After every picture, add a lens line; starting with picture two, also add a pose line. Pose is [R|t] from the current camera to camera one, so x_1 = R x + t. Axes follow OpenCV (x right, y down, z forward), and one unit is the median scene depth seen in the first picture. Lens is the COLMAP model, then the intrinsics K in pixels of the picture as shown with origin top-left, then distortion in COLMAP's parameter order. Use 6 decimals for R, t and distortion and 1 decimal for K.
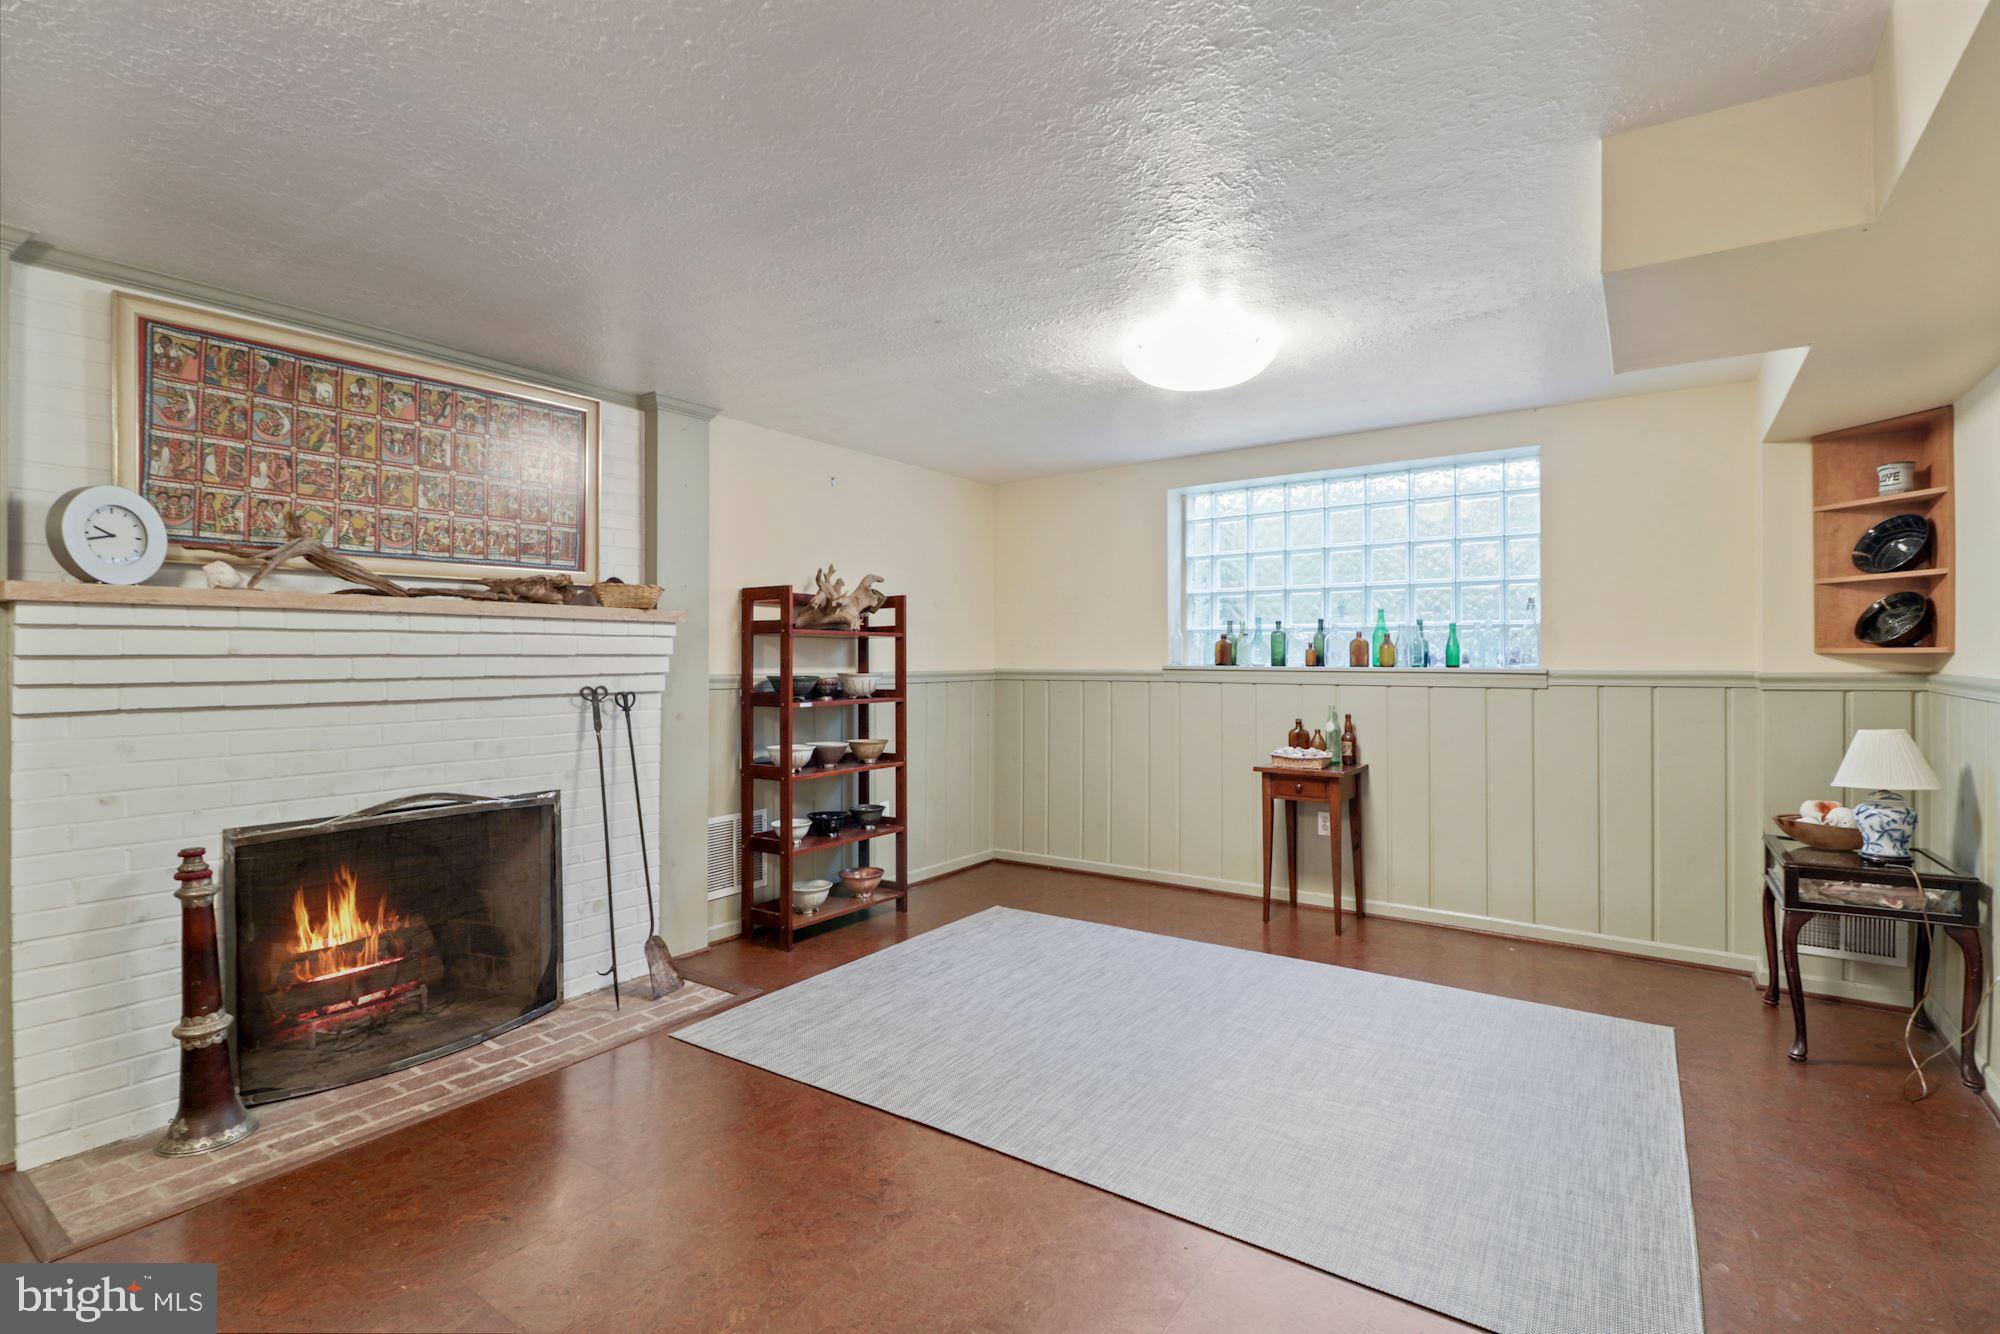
lens RADIAL K [[935.1, 0, 1009.1], [0, 935.1, 622.5], [0, 0, 1]] dist [0.003993, -0.007152]
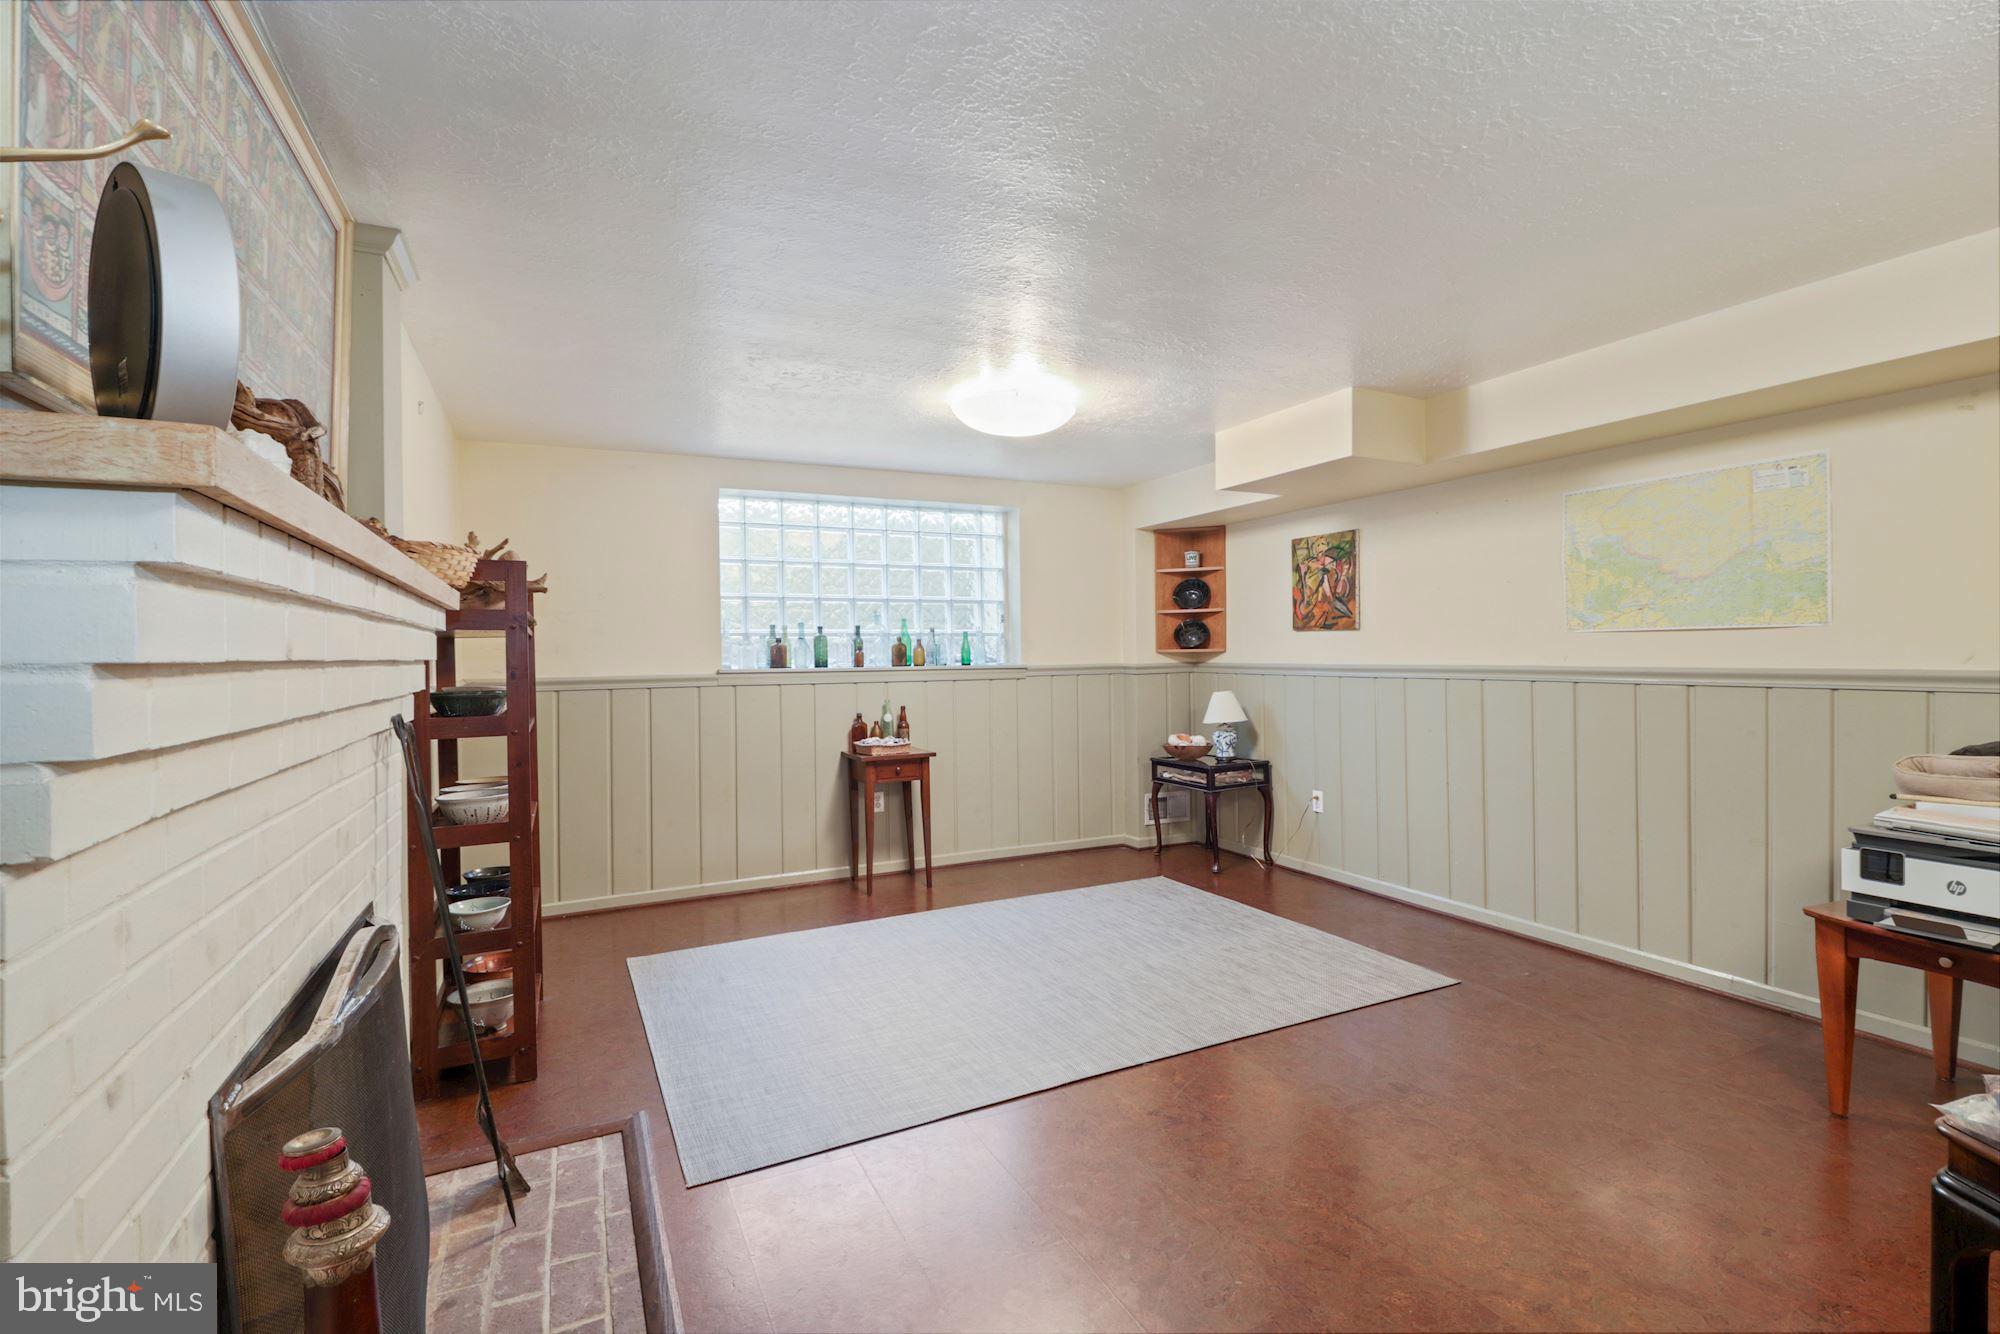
lens RADIAL K [[941.0, 0, 1000.3], [0, 941.0, 639.5], [0, 0, 1]] dist [0.000872, -0.038255]
pose [[0.454478, 0.014715, 0.890636, -0.656316], [-0.018187, 0.999808, -0.007238, 0.020111], [-0.890572, -0.012908, 0.454658, 0.350294]]
